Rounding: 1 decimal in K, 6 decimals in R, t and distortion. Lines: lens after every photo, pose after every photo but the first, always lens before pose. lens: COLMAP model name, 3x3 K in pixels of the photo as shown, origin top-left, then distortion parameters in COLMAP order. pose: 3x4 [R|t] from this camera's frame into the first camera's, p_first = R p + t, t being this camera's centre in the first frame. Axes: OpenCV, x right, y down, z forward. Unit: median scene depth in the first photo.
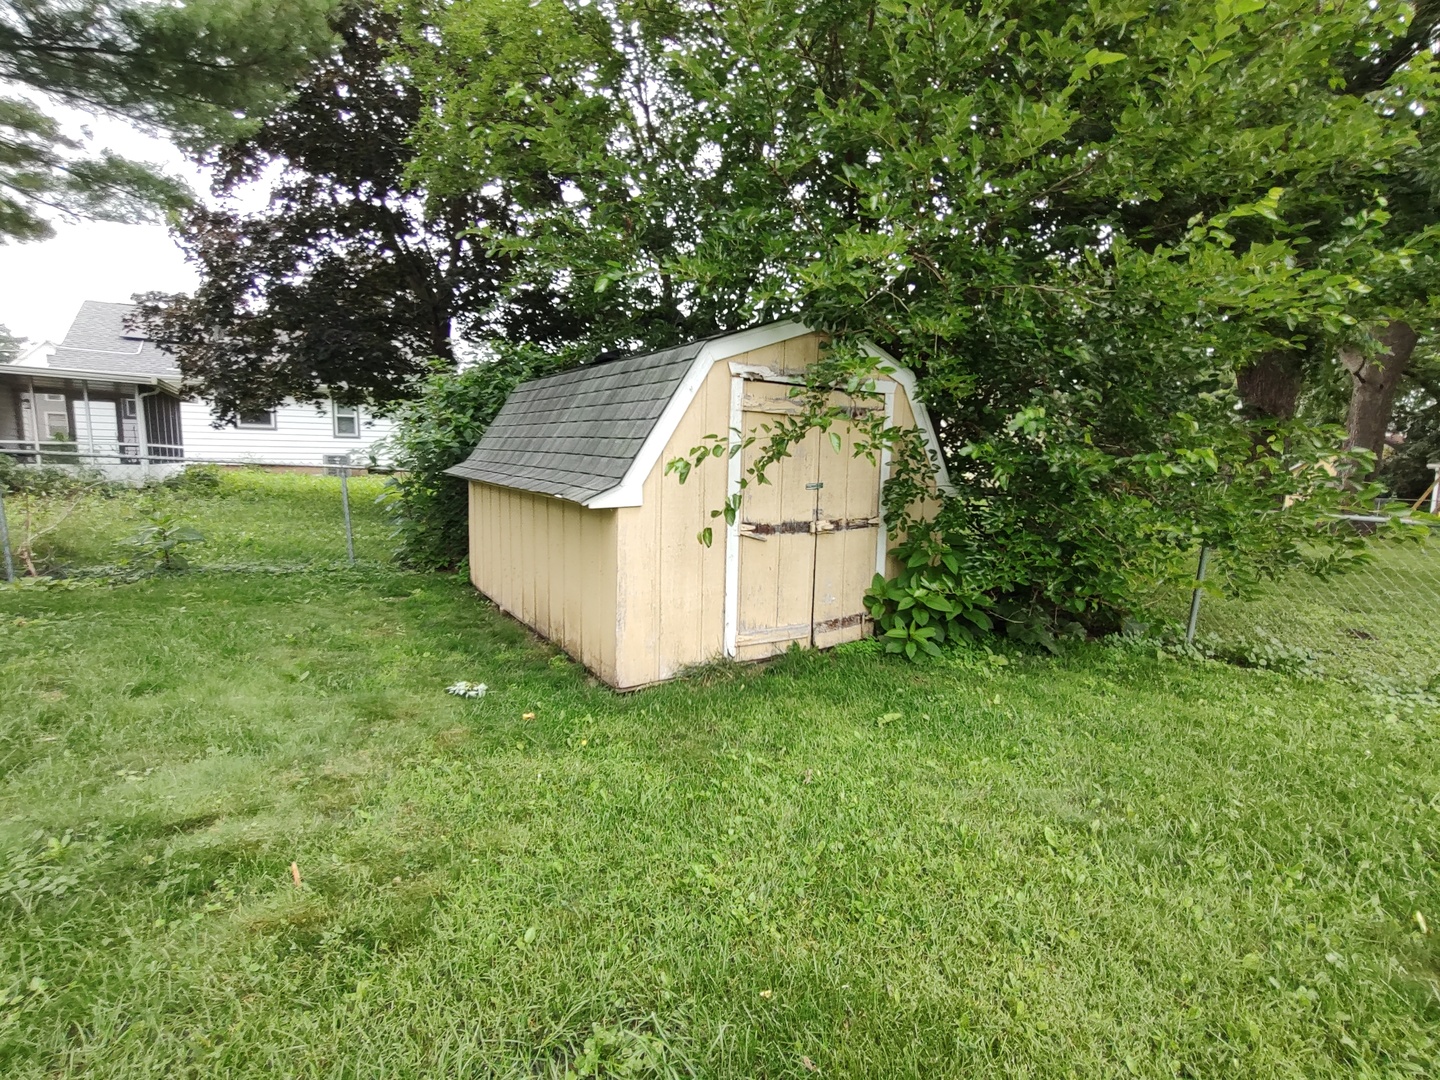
lens RADIAL K [[652.5, 0, 720.0], [0, 652.5, 540.0], [0, 0, 1]] dist [-0.005567, 0.000318]
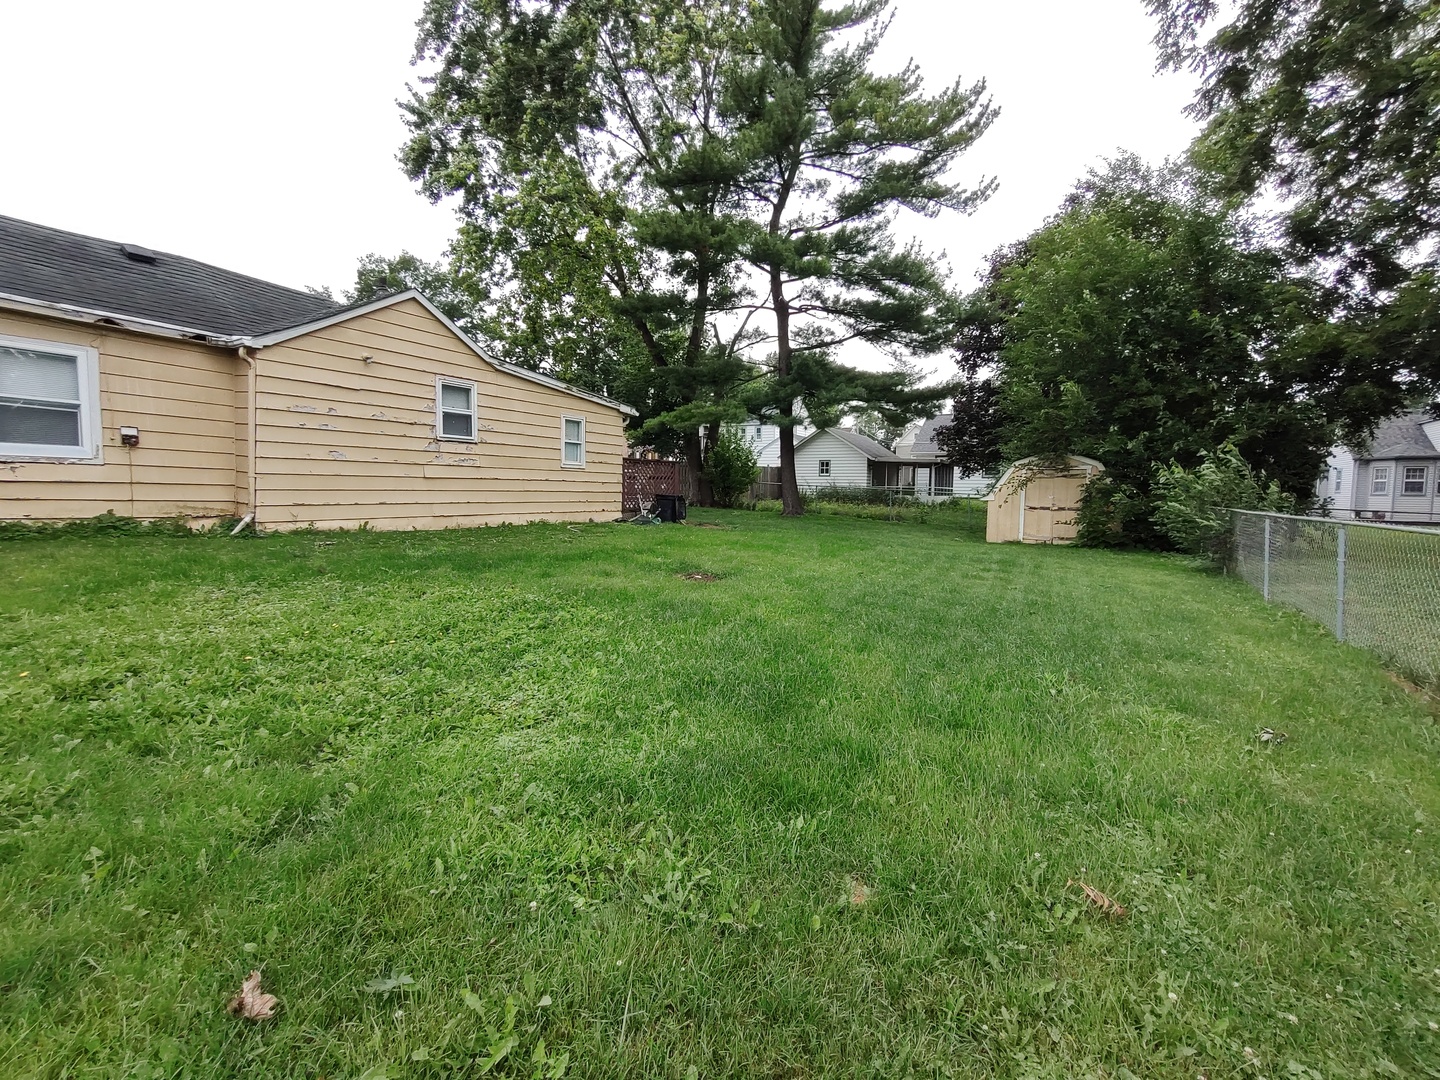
lens RADIAL K [[652.5, 0, 720.0], [0, 652.5, 540.0], [0, 0, 1]] dist [-0.005567, 0.000318]
pose [[0.466710, 0.059424, -0.882412, 2.296623], [-0.113332, 0.993533, 0.006966, 0.309470], [0.877119, 0.096754, 0.470426, -2.098539]]
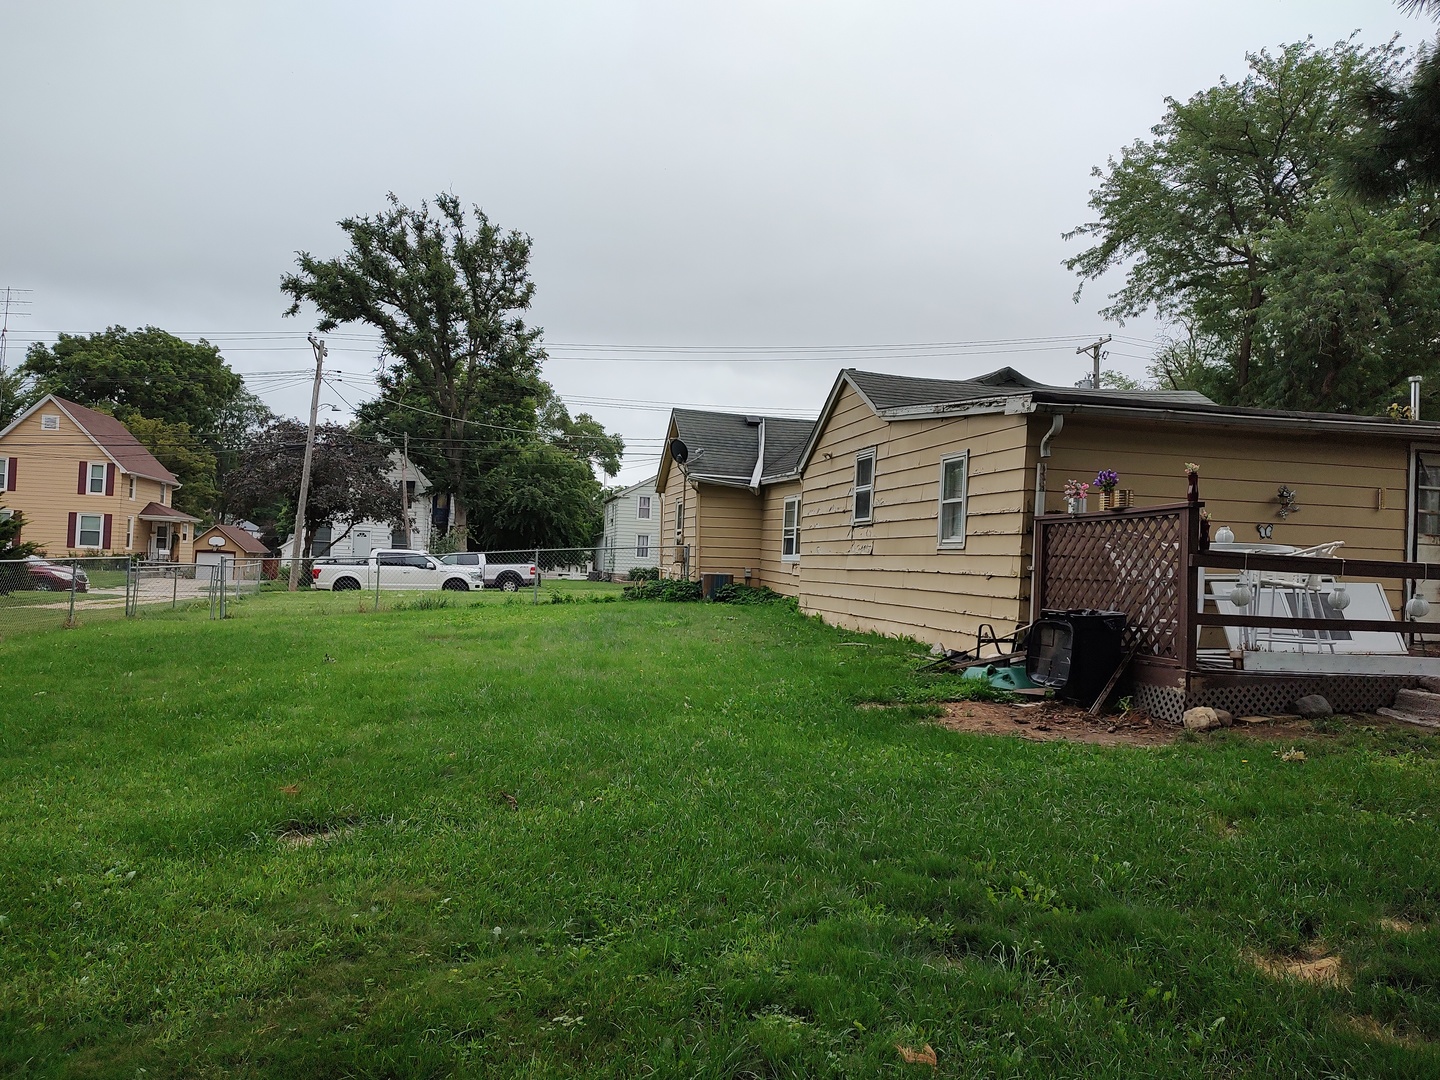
lens RADIAL K [[1030.2, 0, 727.2], [0, 1030.2, 546.1], [0, 0, 1]] dist [0.005175, 0.007136]
pose [[-0.945014, -0.040156, 0.324555, -0.738966], [-0.007503, 0.994834, 0.101240, -0.147213], [-0.326943, 0.093238, -0.940433, 1.020254]]
